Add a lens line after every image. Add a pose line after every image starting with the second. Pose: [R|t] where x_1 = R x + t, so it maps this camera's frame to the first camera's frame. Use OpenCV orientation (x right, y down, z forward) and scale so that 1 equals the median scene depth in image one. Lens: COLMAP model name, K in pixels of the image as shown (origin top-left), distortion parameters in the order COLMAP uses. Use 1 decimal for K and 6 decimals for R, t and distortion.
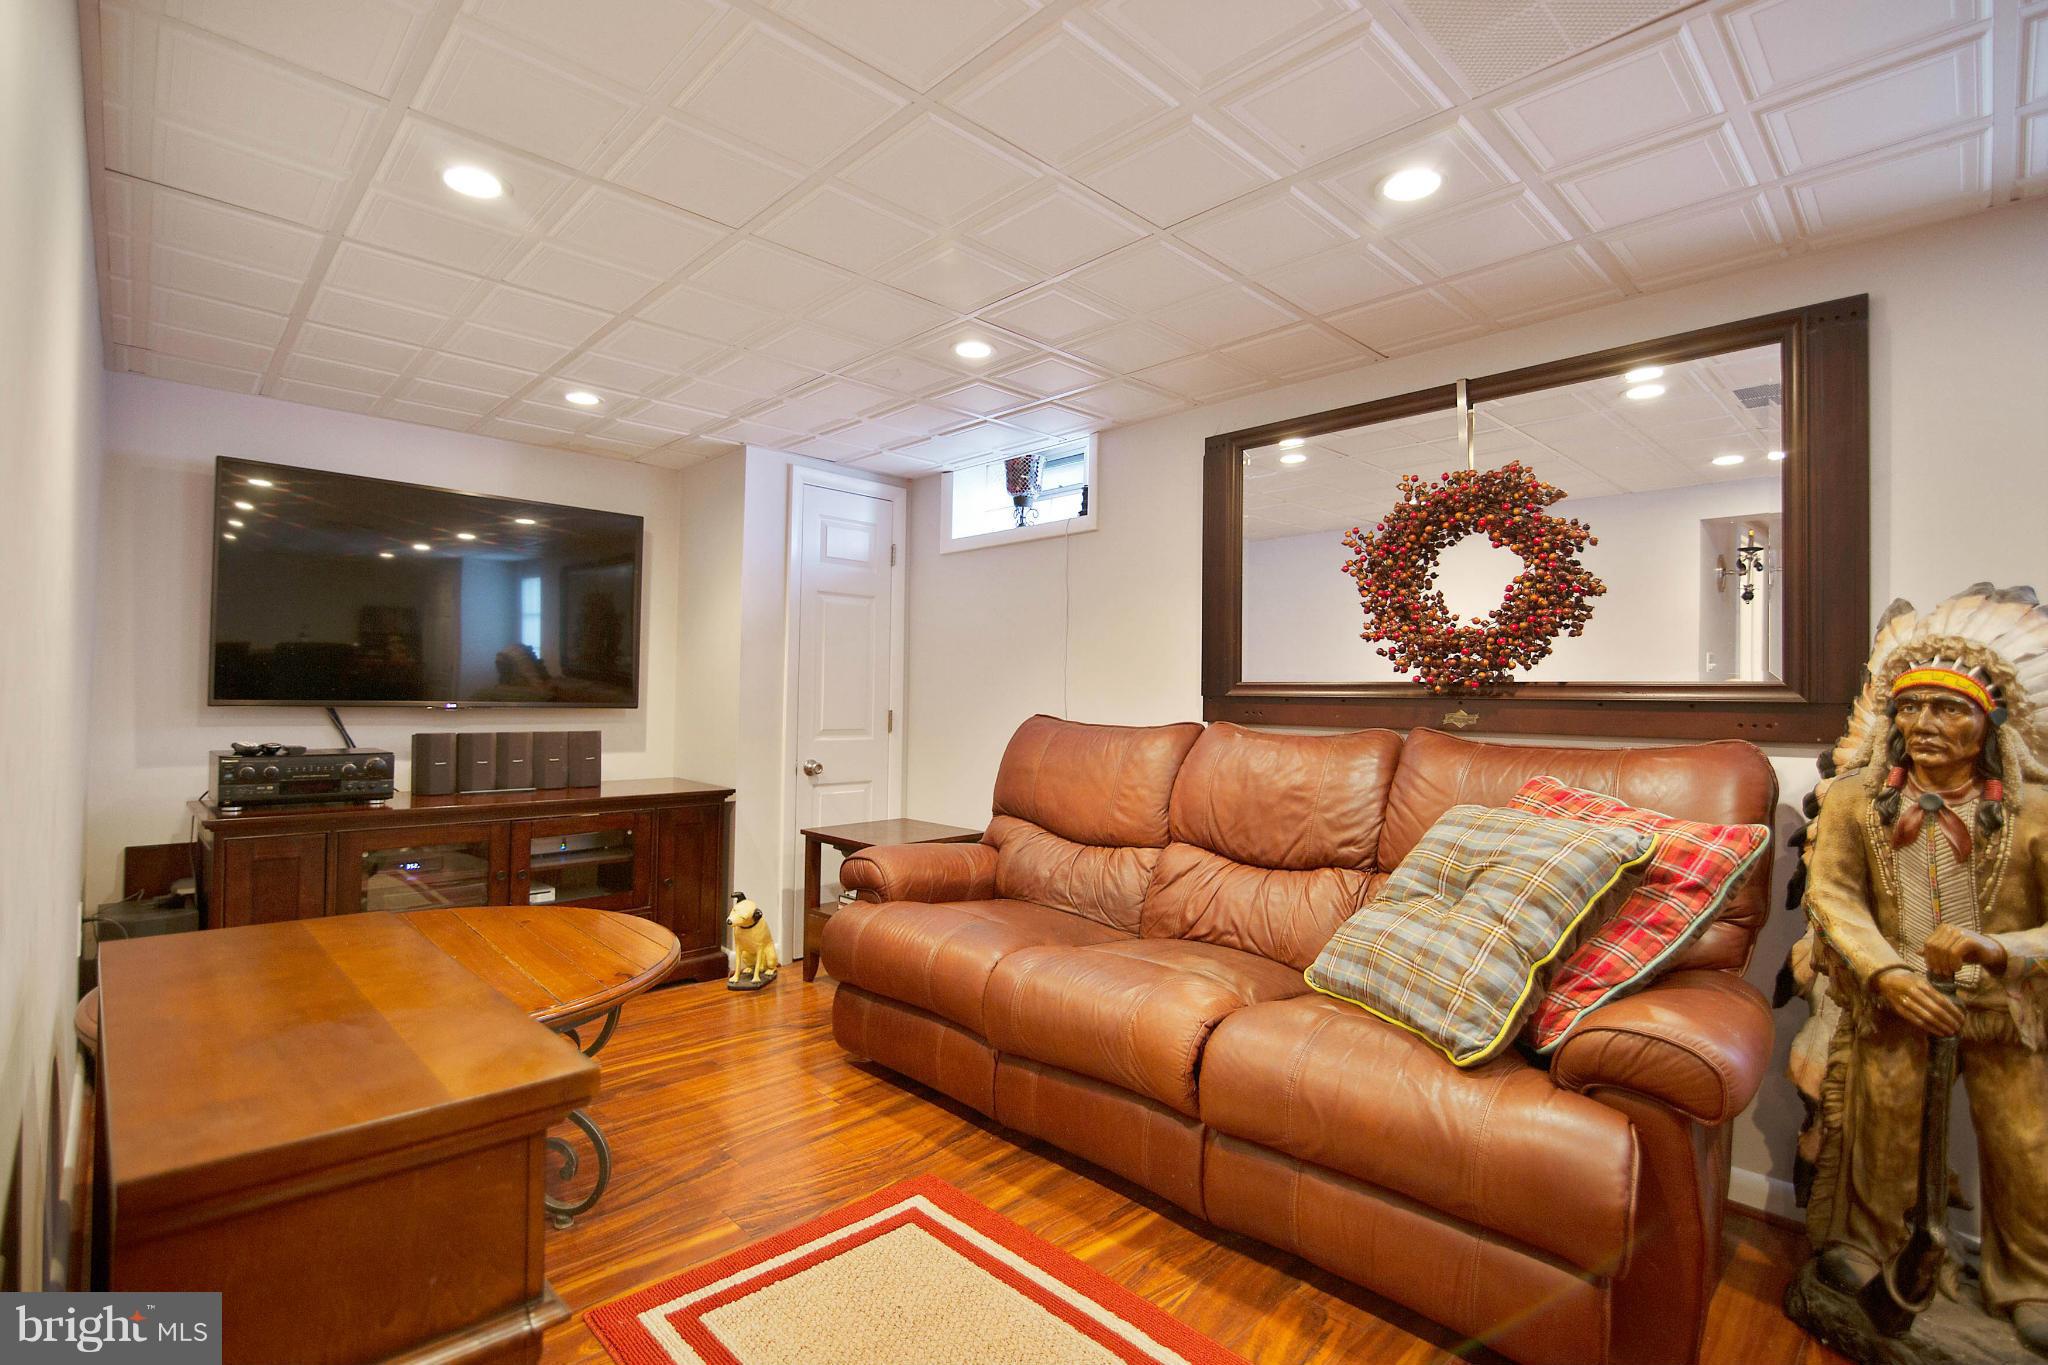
lens RADIAL K [[941.6, 0, 1021.5], [0, 941.6, 686.9], [0, 0, 1]] dist [-0.020913, 0.000053]
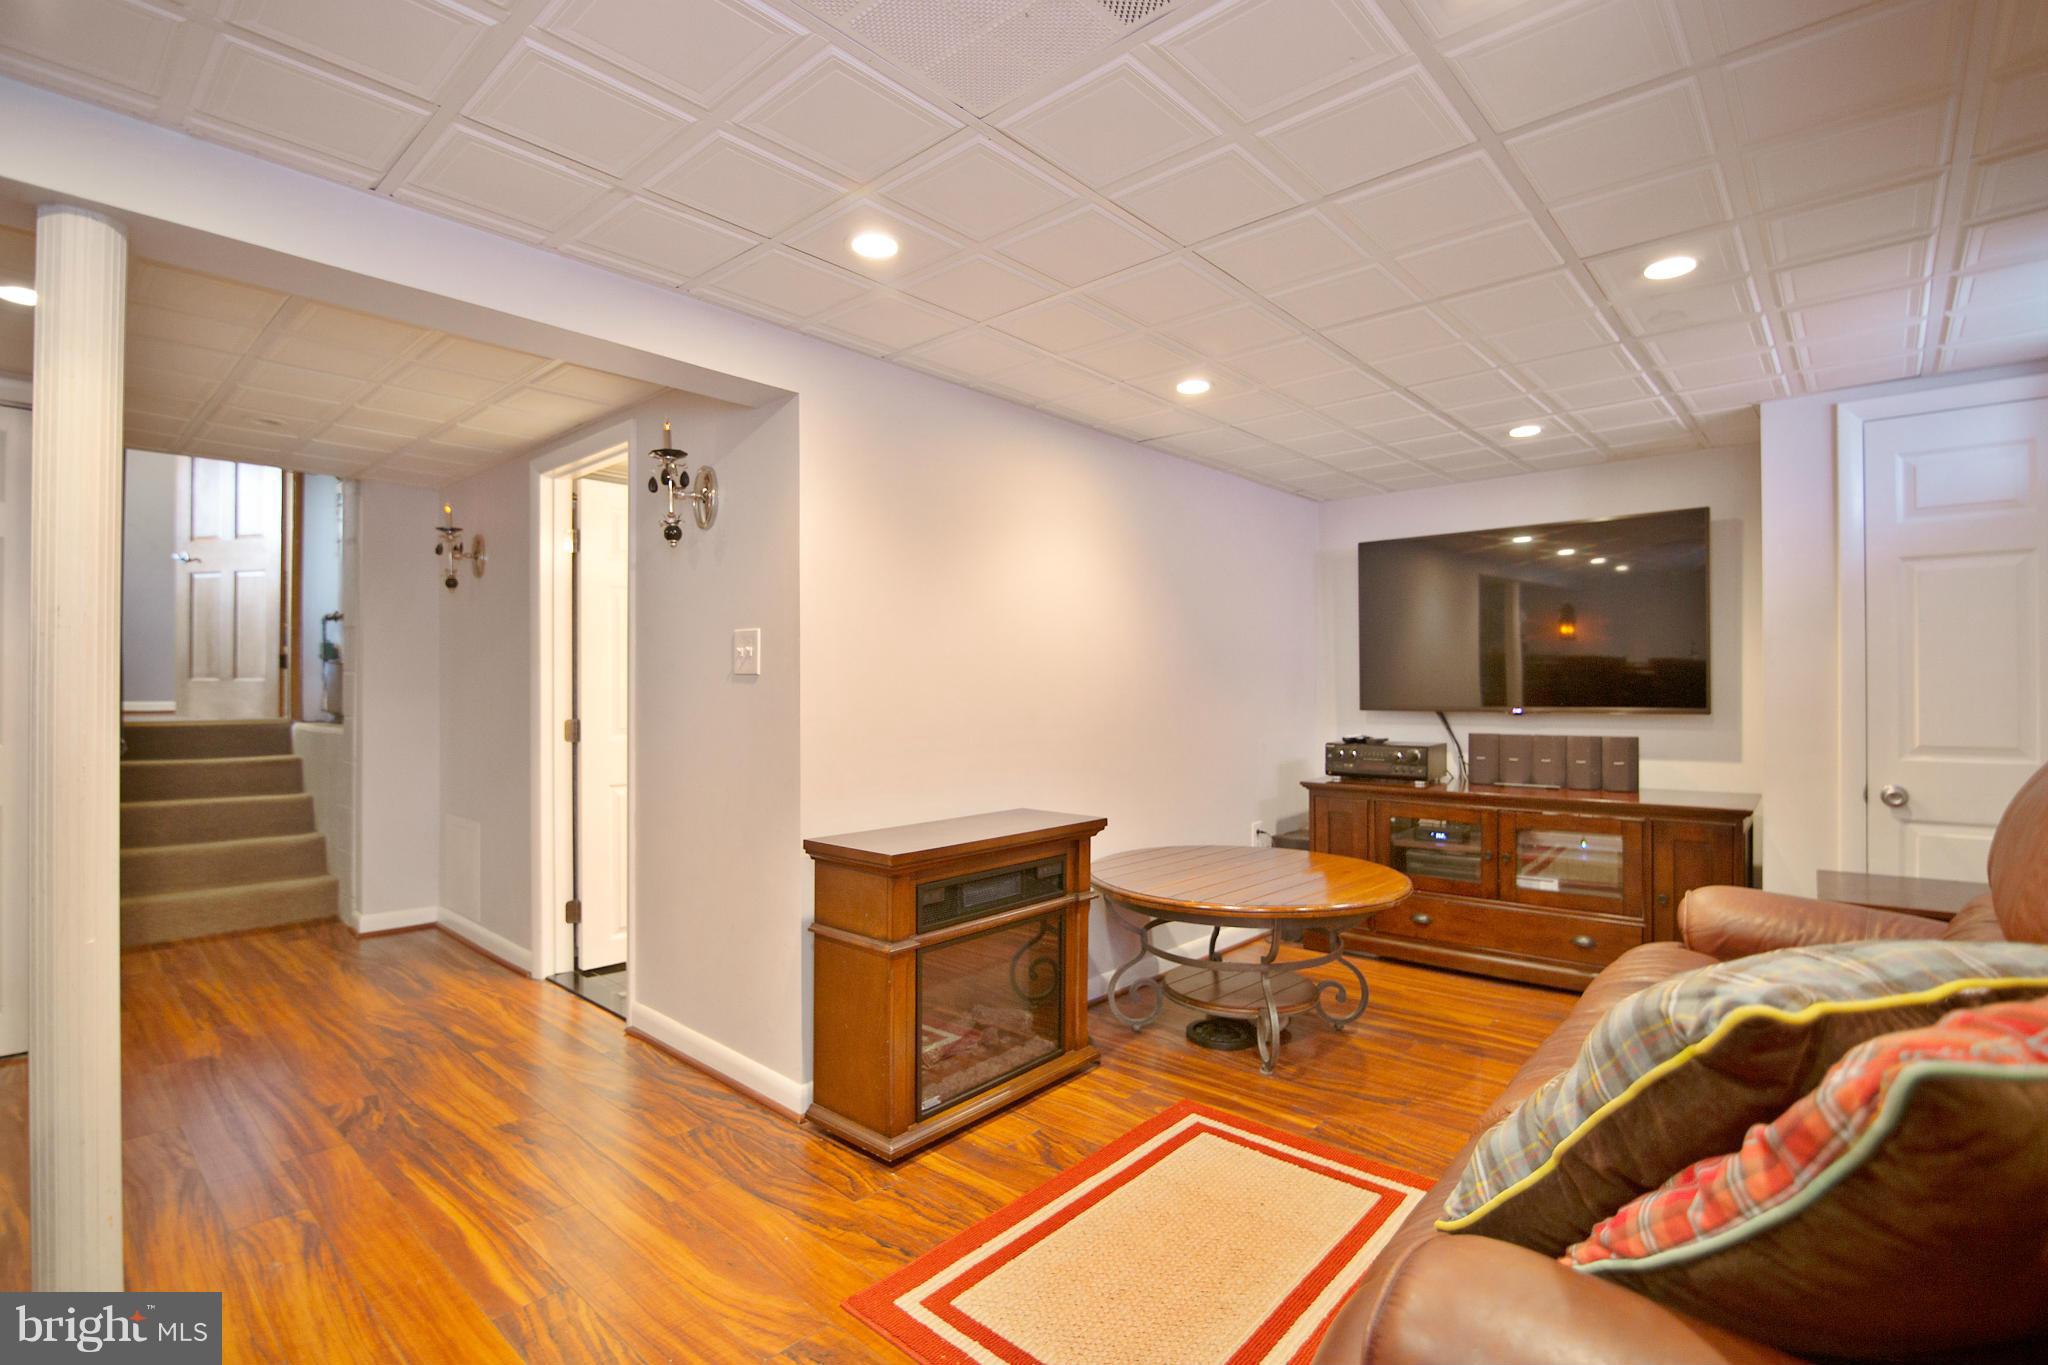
lens RADIAL K [[941.6, 0, 1022.3], [0, 941.6, 687.0], [0, 0, 1]] dist [-0.020913, 0.000053]
pose [[0.075423, -0.022278, -0.996903, 0.577010], [0.013537, 0.999681, -0.021316, 0.007485], [0.997060, -0.011887, 0.075701, 0.325593]]
